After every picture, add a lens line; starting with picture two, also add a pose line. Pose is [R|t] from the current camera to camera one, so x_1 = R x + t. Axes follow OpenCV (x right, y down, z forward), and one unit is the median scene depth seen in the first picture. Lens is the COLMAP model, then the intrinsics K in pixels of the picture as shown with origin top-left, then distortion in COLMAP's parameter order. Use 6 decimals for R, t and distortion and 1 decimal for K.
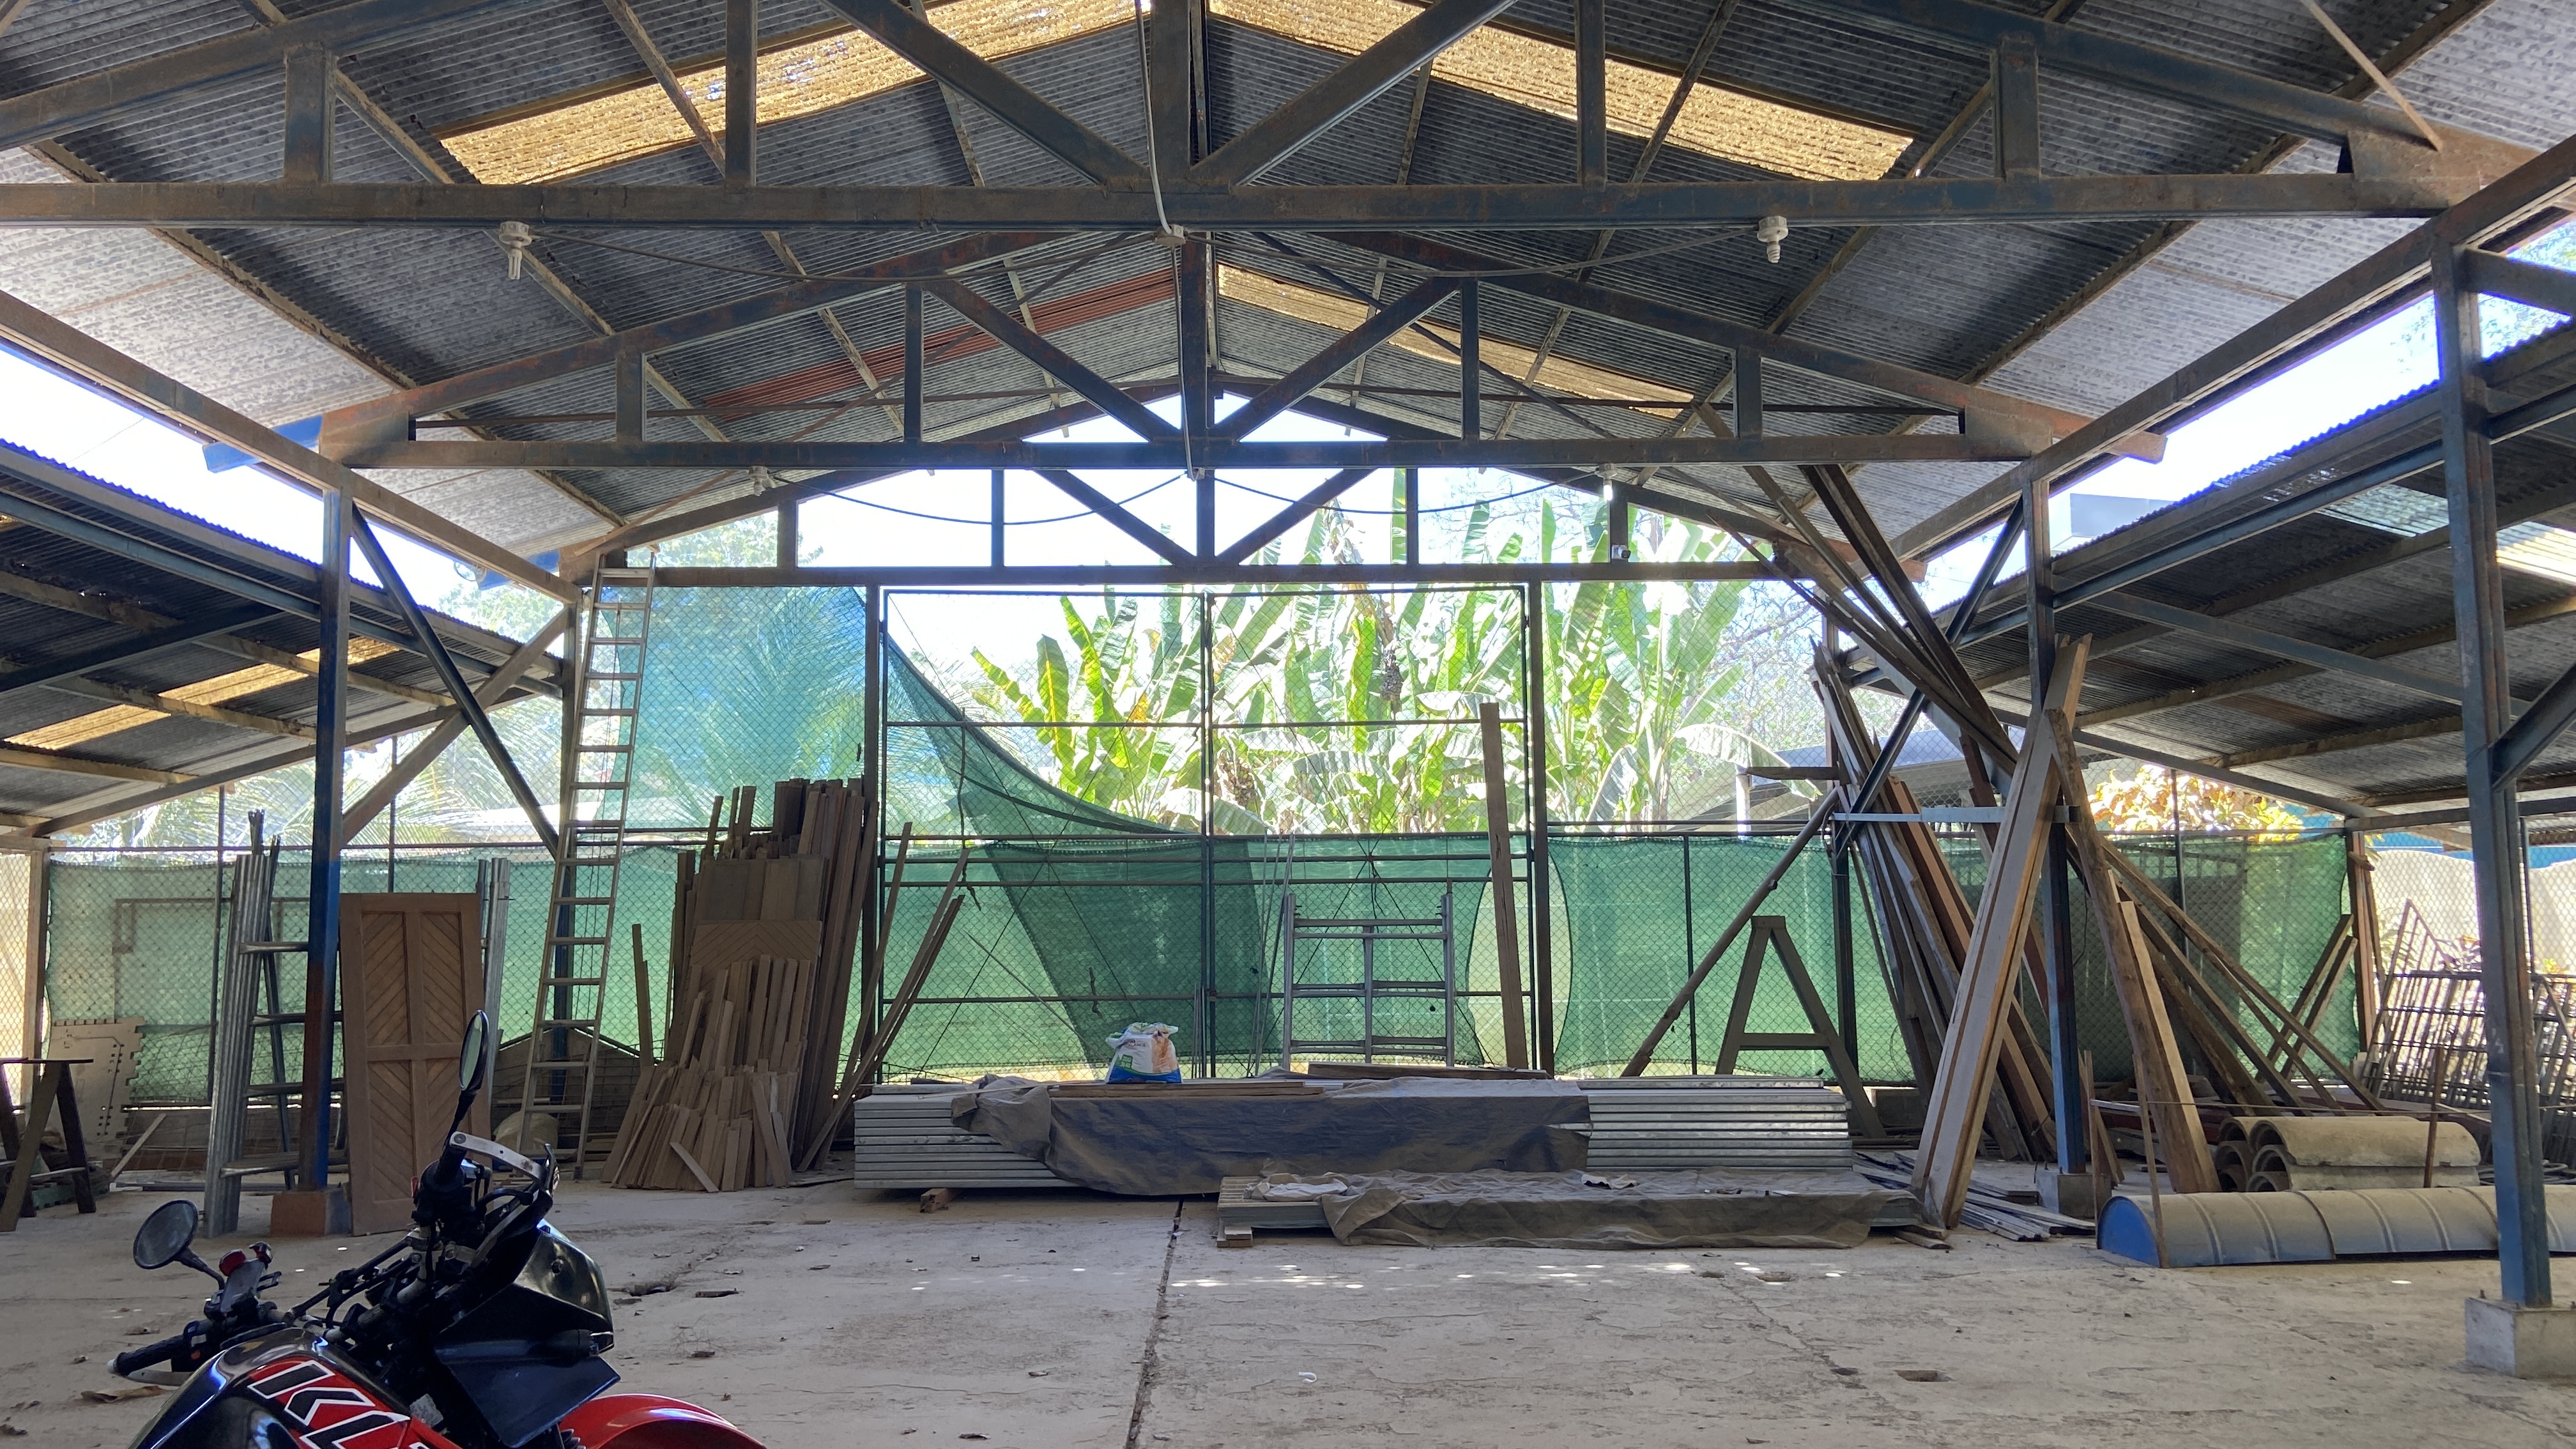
lens RADIAL K [[1935.7, 0, 1274.8], [0, 1935.7, 729.5], [0, 0, 1]] dist [0.126847, -0.161354]
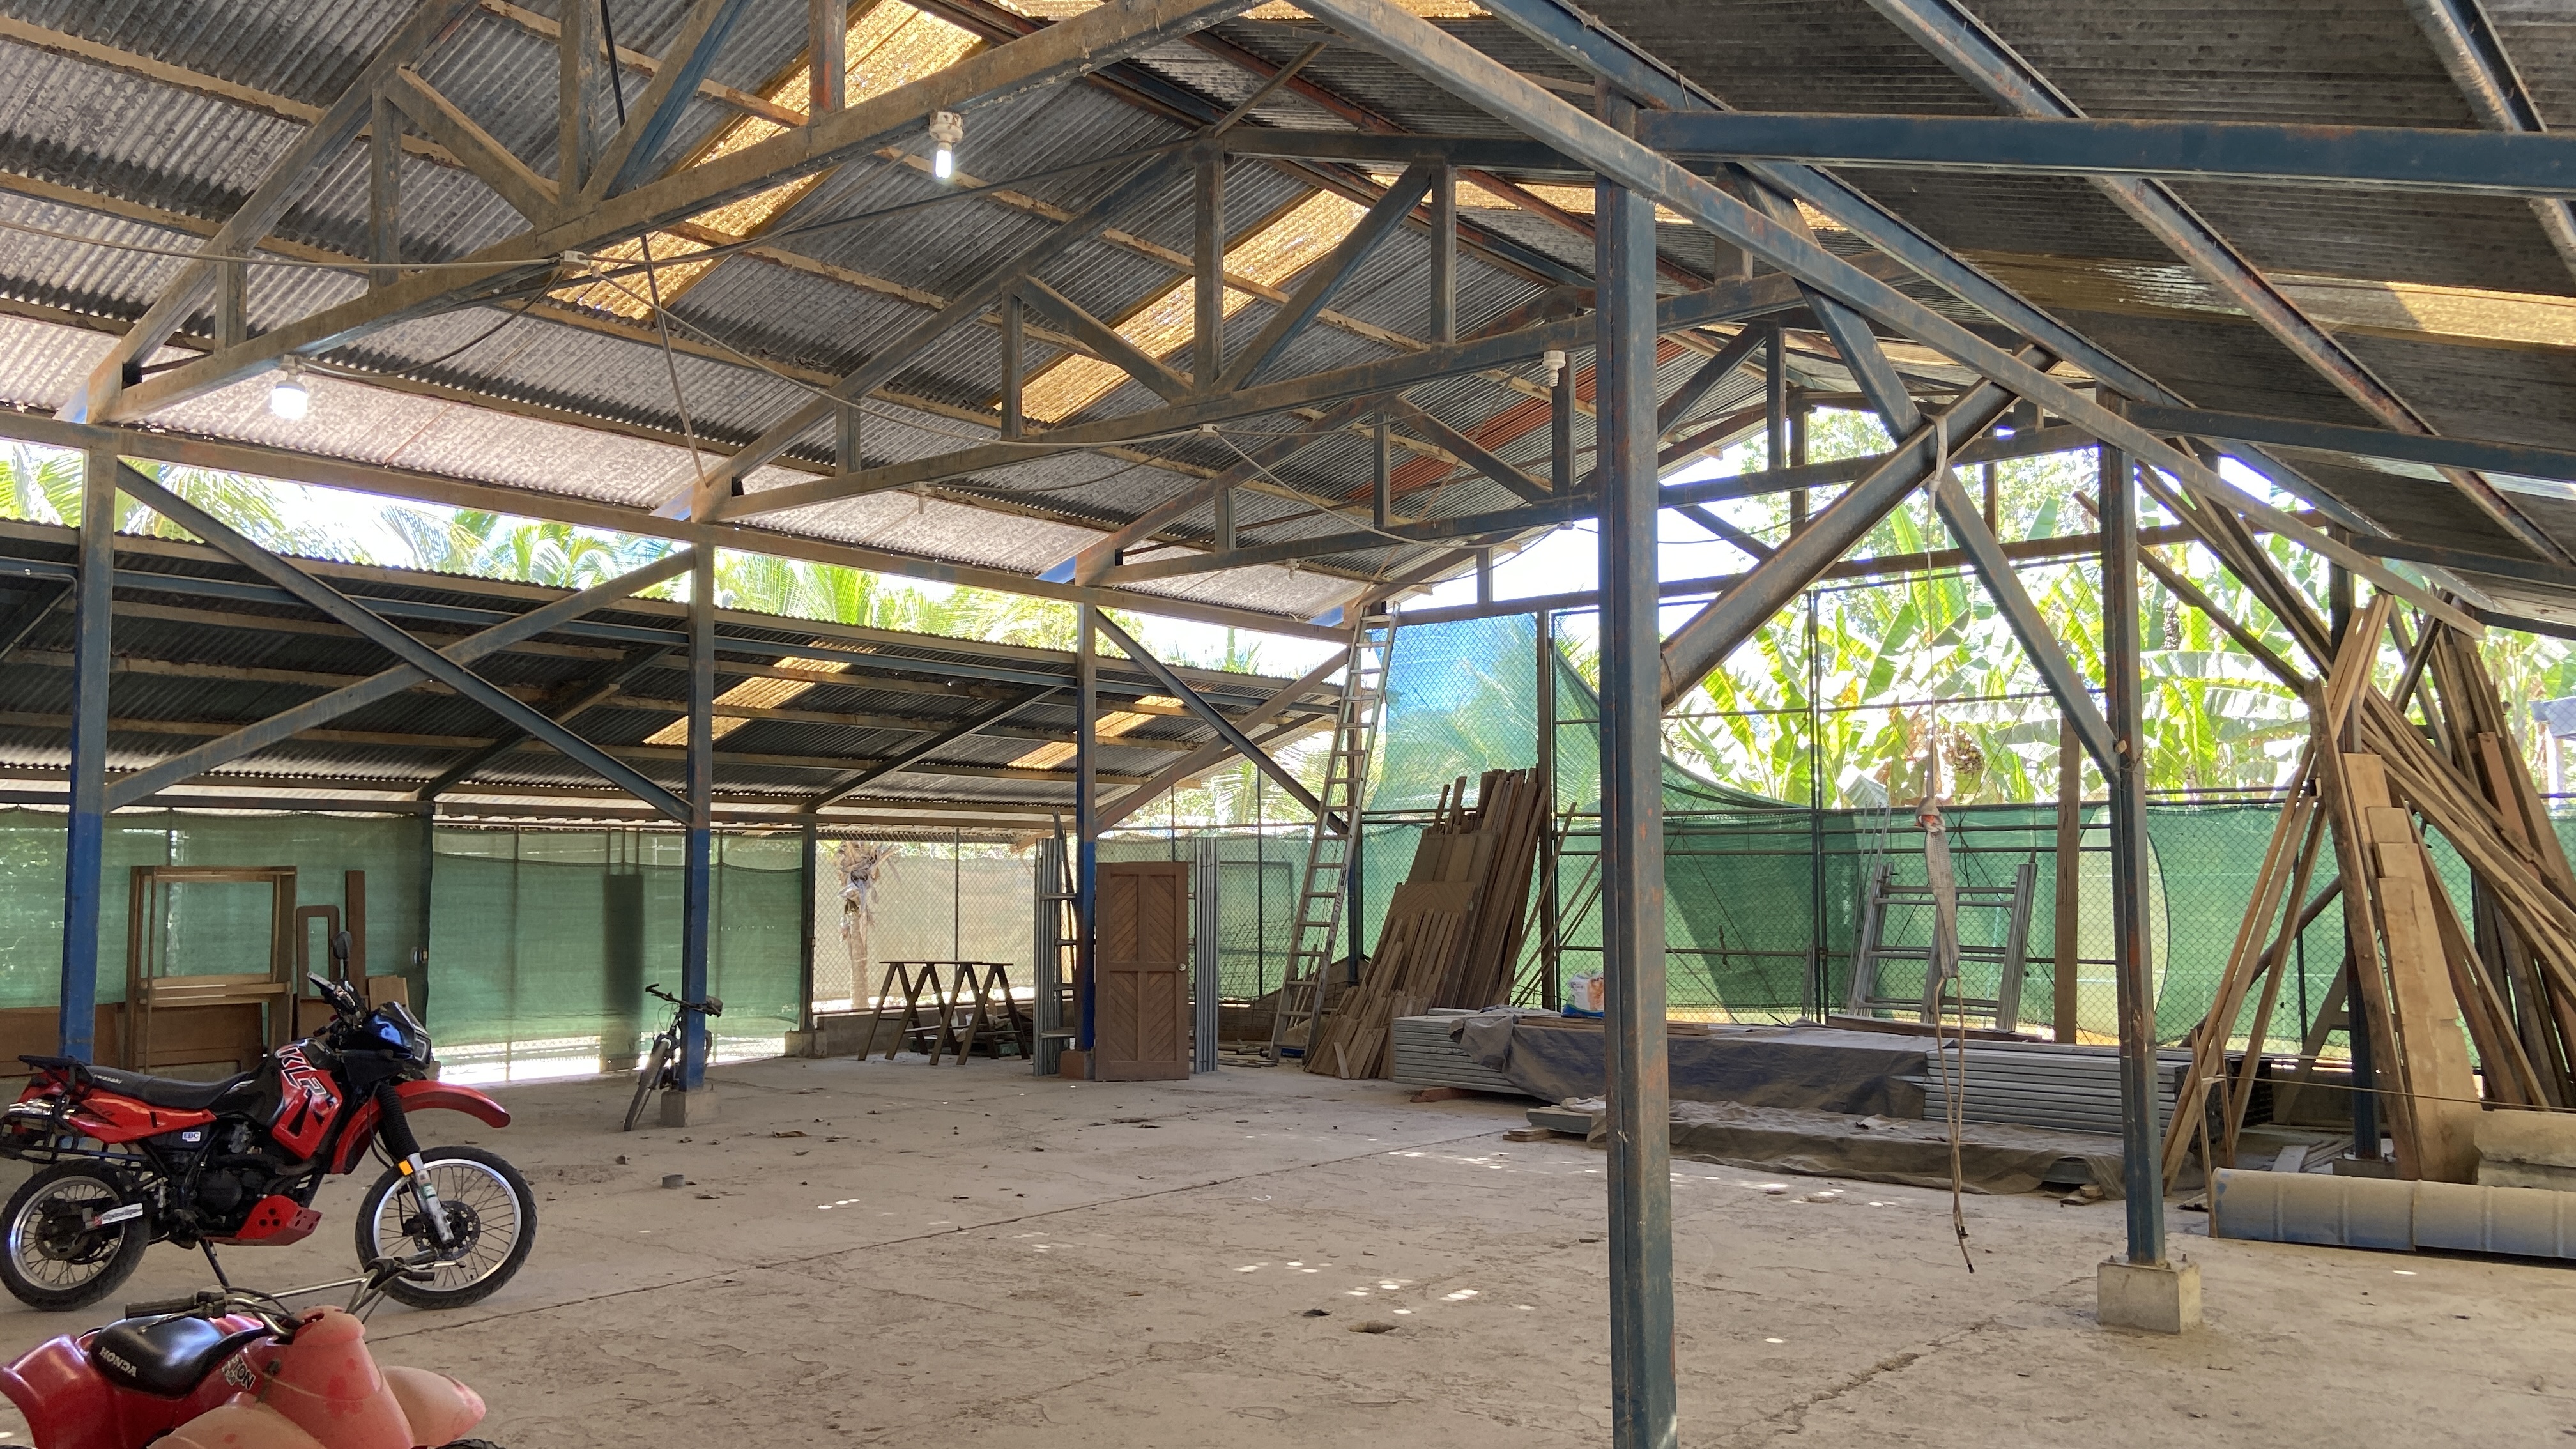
lens RADIAL K [[1935.7, 0, 1274.8], [0, 1935.7, 729.5], [0, 0, 1]] dist [0.126847, -0.161354]
pose [[0.762088, -0.042808, -0.646057, 0.578219], [0.059430, 0.998225, 0.003961, -0.017875], [0.644740, -0.041414, 0.763279, -0.065670]]
